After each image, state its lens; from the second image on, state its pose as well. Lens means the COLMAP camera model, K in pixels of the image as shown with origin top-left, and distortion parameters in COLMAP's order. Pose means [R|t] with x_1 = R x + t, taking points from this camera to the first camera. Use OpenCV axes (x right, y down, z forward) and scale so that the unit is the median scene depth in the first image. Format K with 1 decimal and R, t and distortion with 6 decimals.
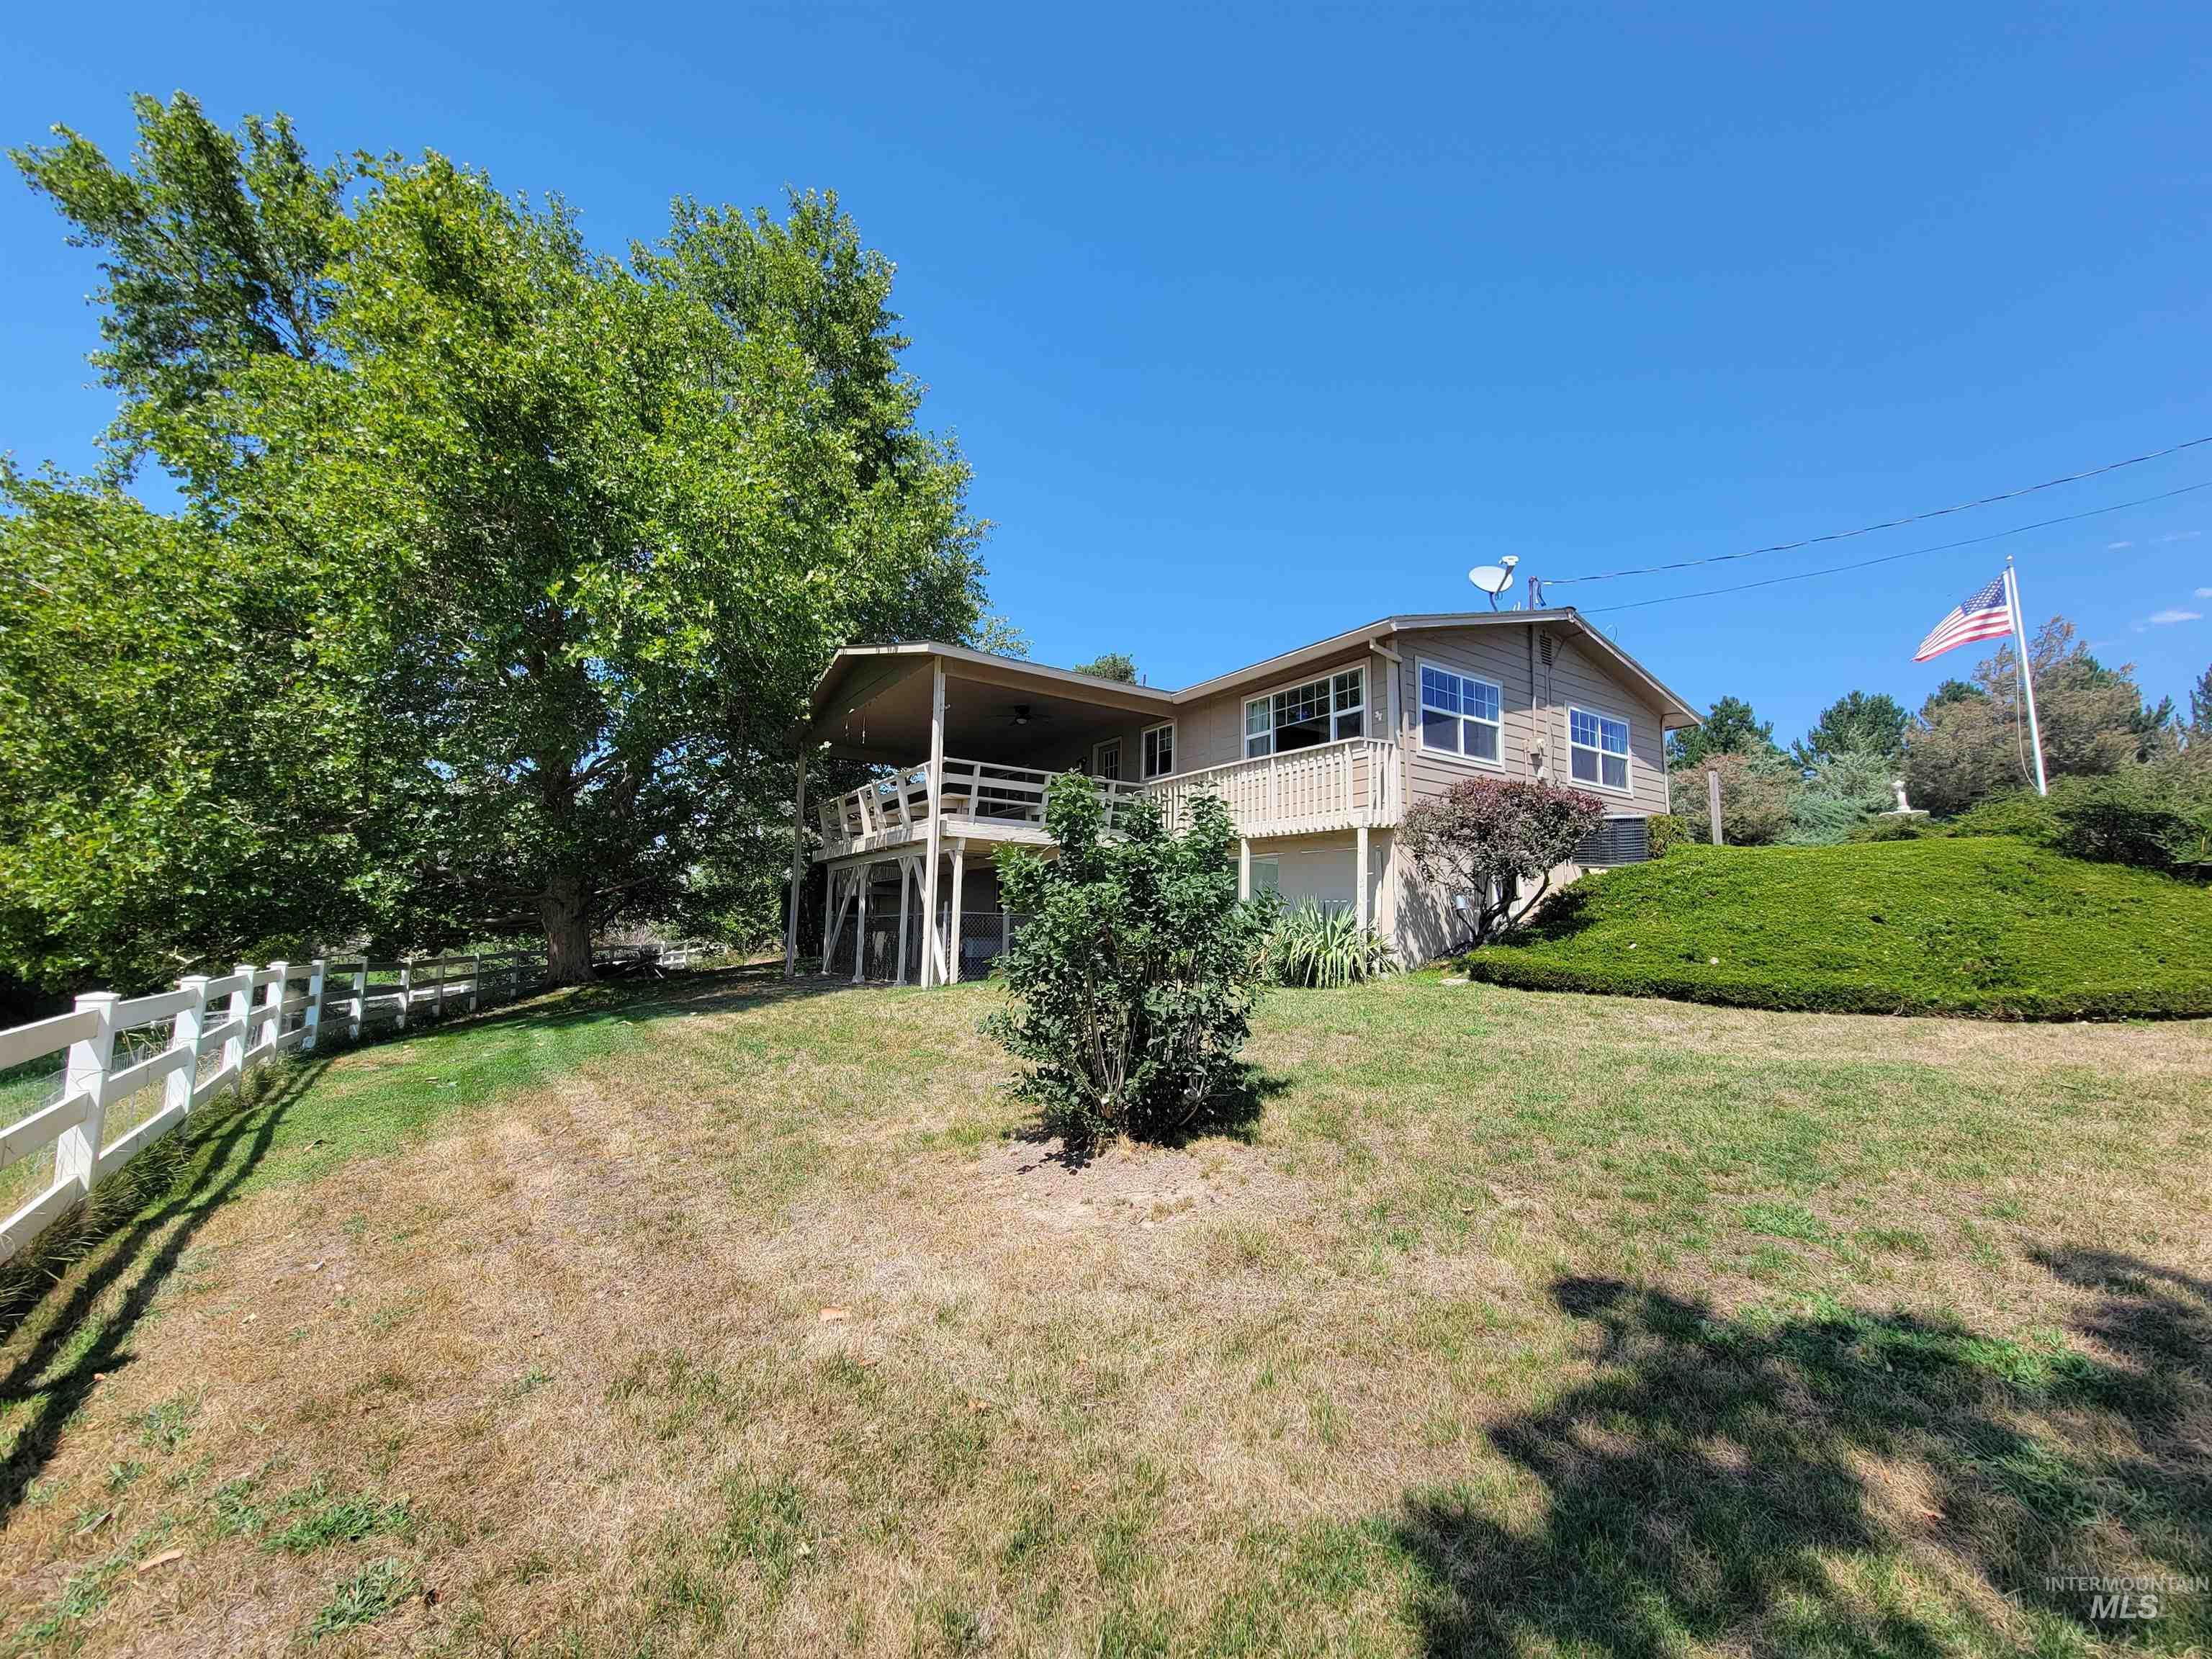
lens RADIAL K [[900.8, 0, 1110.3], [0, 900.8, 824.7], [0, 0, 1]] dist [-0.007625, 0.000703]
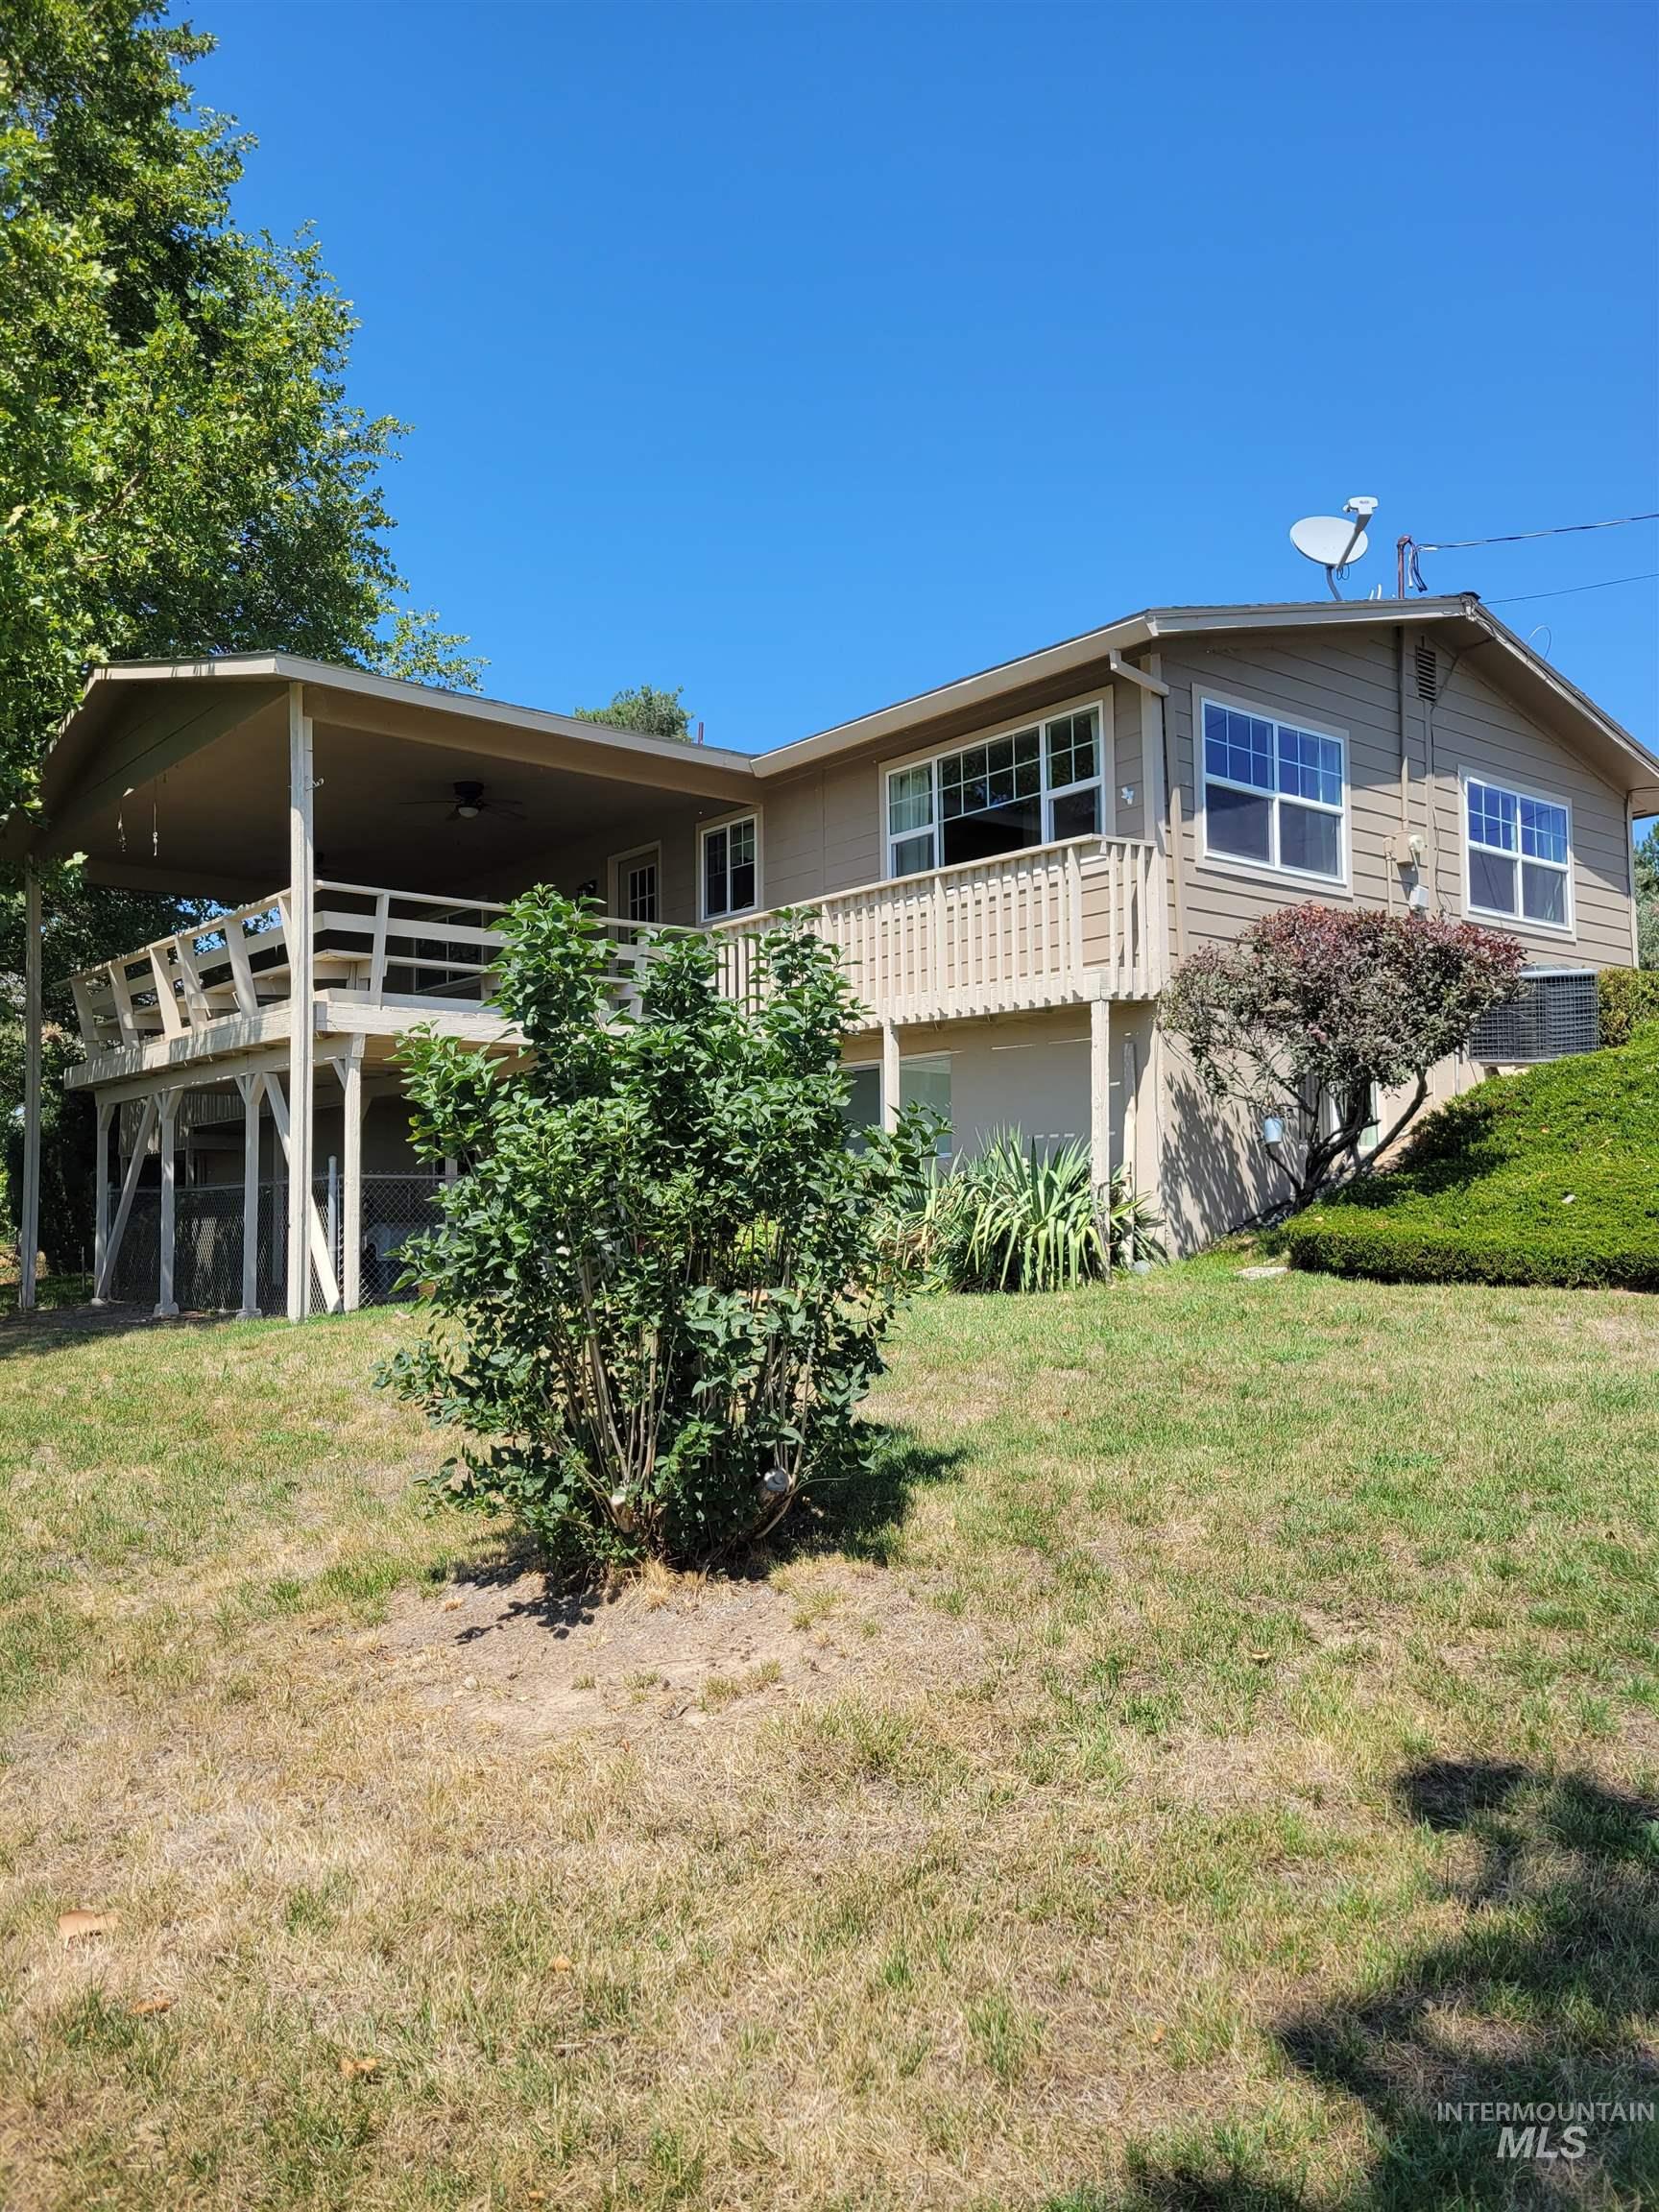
lens RADIAL K [[1660.7, 0, 821.9], [0, 1660.7, 1102.7], [0, 0, 1]] dist [0.051337, -0.032662]
pose [[0.994589, -0.024709, 0.100903, 0.009654], [0.019012, 0.998191, 0.057040, 0.006242], [-0.102129, -0.054813, 0.993260, 0.002544]]
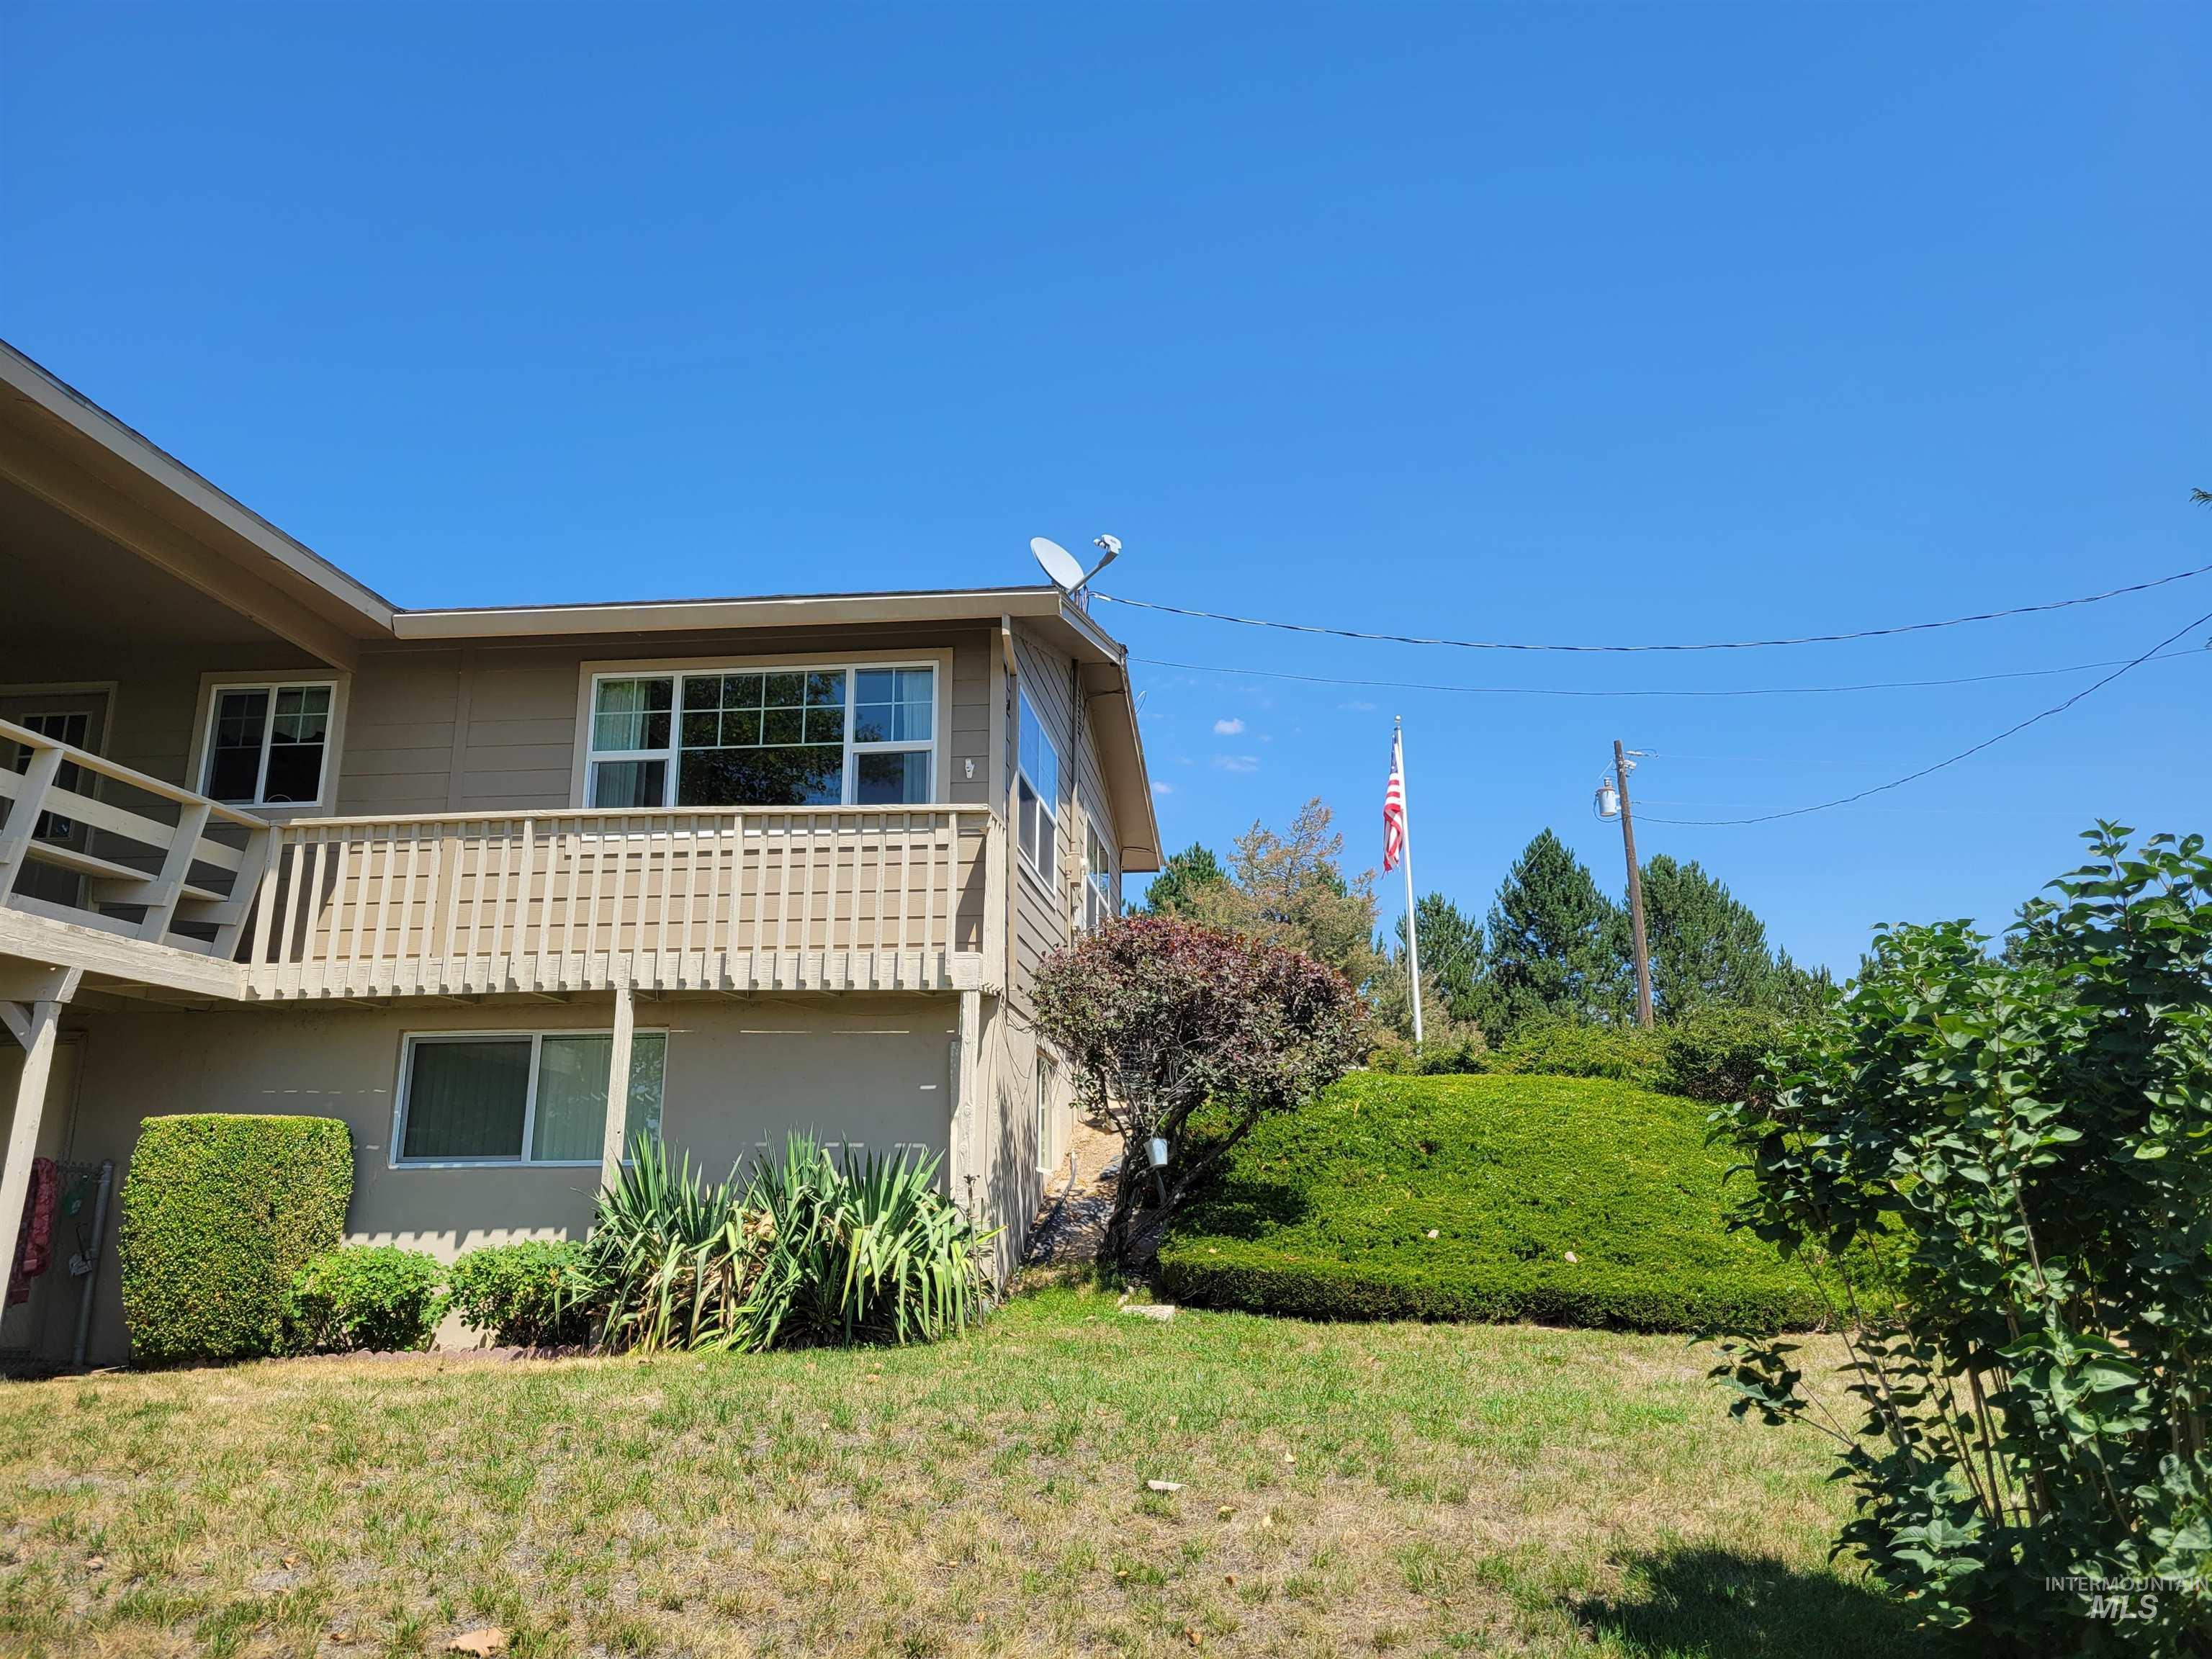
lens RADIAL K [[1660.7, 0, 1155.7], [0, 1660.7, 797.6], [0, 0, 1]] dist [0.051337, -0.032662]
pose [[0.642495, 0.175940, 0.745819, -0.492649], [-0.085382, 0.983661, -0.158495, 0.050074], [-0.761519, 0.038153, 0.647019, 0.496744]]
